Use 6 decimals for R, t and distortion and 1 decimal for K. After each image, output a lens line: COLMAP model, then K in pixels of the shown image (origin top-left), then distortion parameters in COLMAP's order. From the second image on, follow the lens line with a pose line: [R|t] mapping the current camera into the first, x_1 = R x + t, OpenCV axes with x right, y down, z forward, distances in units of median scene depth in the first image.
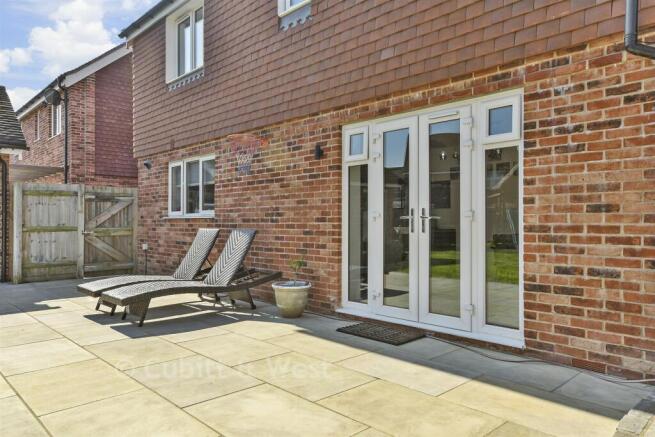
lens RADIAL K [[470.0, 0, 326.7], [0, 470.0, 216.6], [0, 0, 1]] dist [-0.001658, -0.000279]
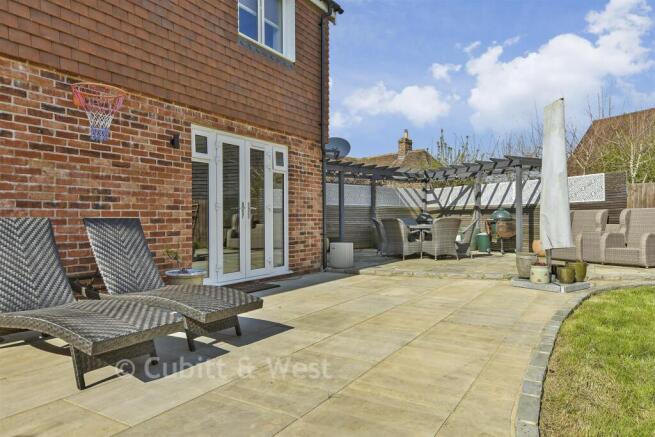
lens RADIAL K [[441.9, 0, 326.6], [0, 441.9, 220.5], [0, 0, 1]] dist [0.003950, 0.000597]
pose [[-0.272583, 0.000894, 0.962132, -1.067685], [-0.003410, 0.999992, -0.001895, 0.037151], [-0.962126, -0.003797, -0.272578, 0.981520]]
